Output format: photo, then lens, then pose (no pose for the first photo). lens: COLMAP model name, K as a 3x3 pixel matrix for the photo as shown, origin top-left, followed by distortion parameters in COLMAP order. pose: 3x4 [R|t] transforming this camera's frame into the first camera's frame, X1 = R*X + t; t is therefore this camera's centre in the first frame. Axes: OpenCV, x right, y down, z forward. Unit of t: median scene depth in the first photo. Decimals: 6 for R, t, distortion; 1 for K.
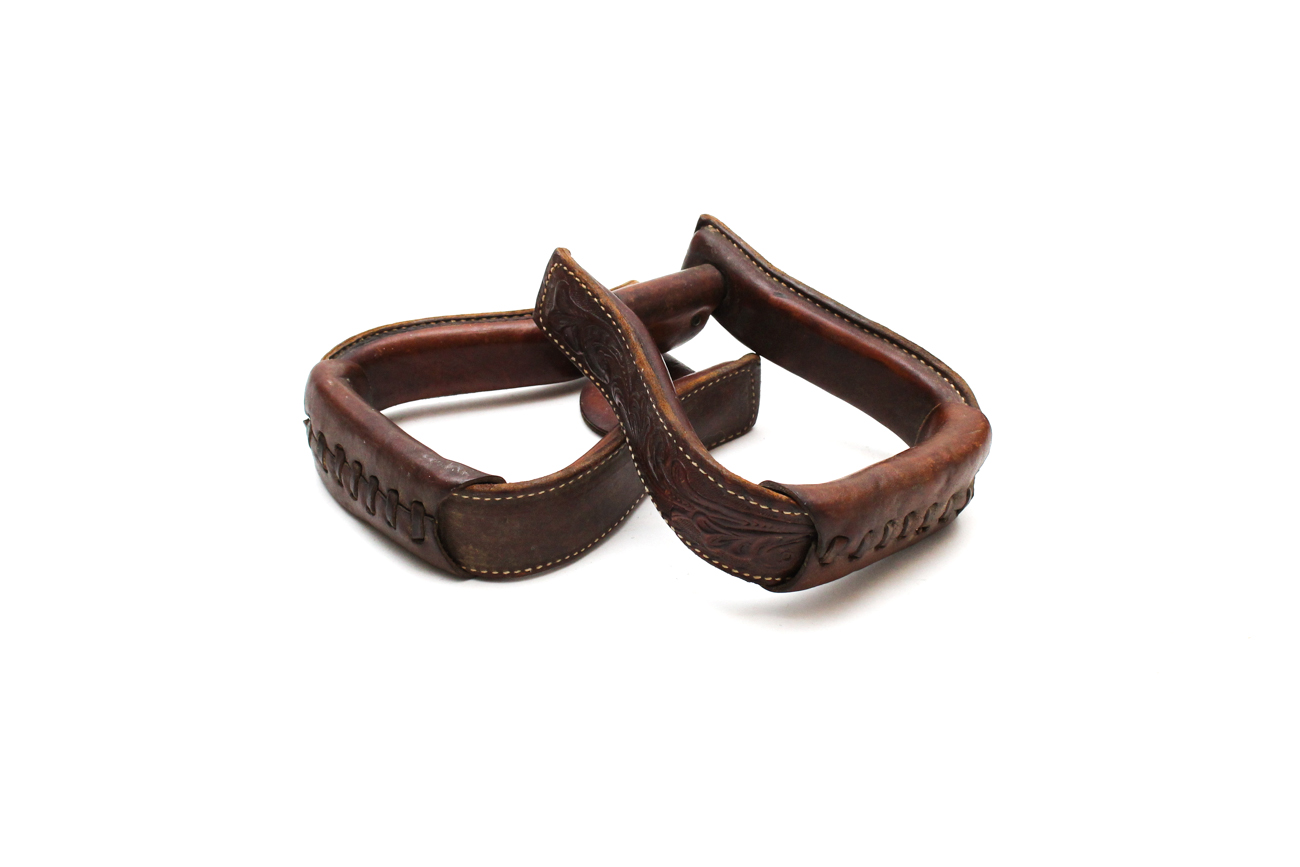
lens RADIAL K [[2227.2, 0, 652.5], [0, 2227.2, 438.0], [0, 0, 1]] dist [0.196813, 0.000000]
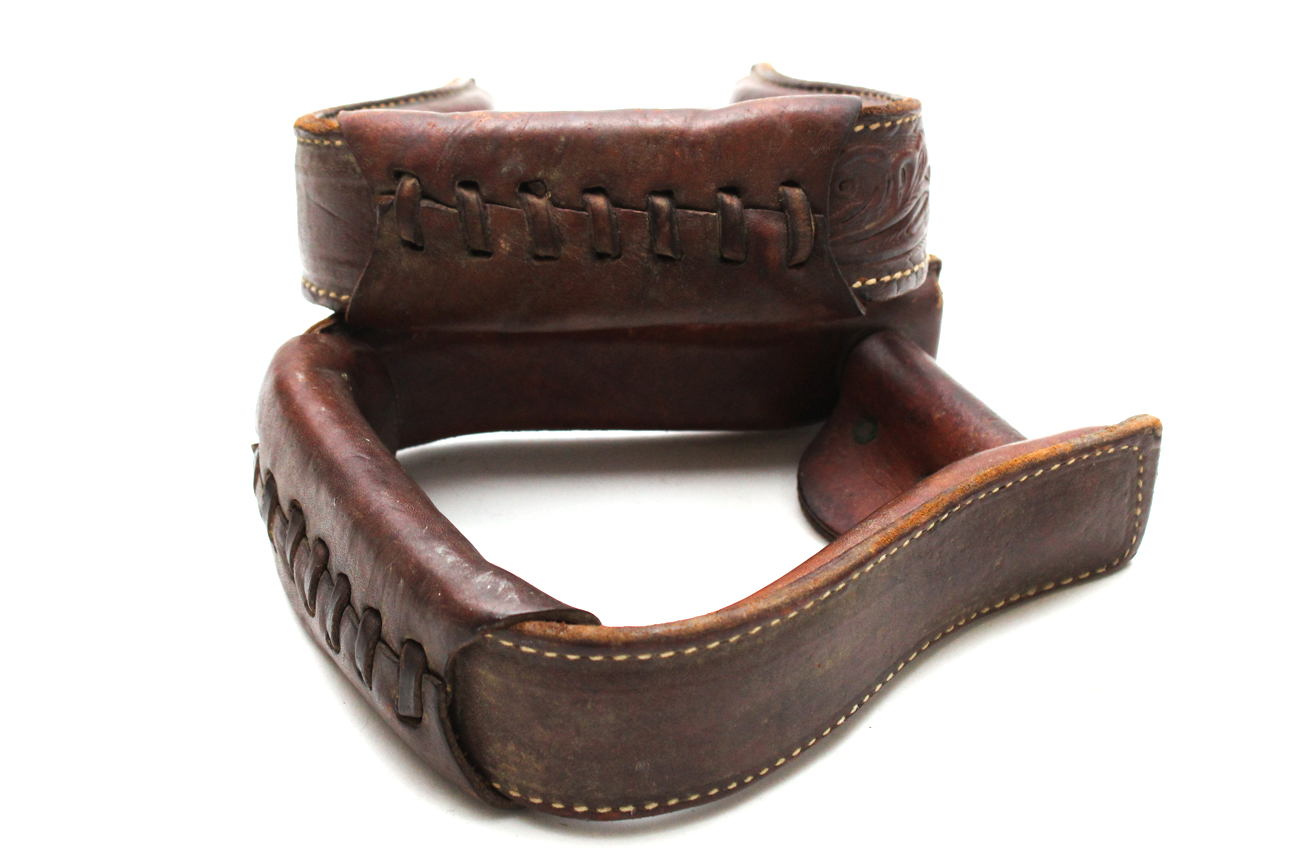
lens RADIAL K [[2477.5, 0, 652.8], [0, 2477.5, 430.7], [0, 0, 1]] dist [0.118199, 0.000000]
pose [[0.984513, 0.114044, -0.133144, 0.011338], [-0.117568, 0.992885, -0.018882, -0.011916], [0.130044, 0.034243, 0.990917, 0.471403]]
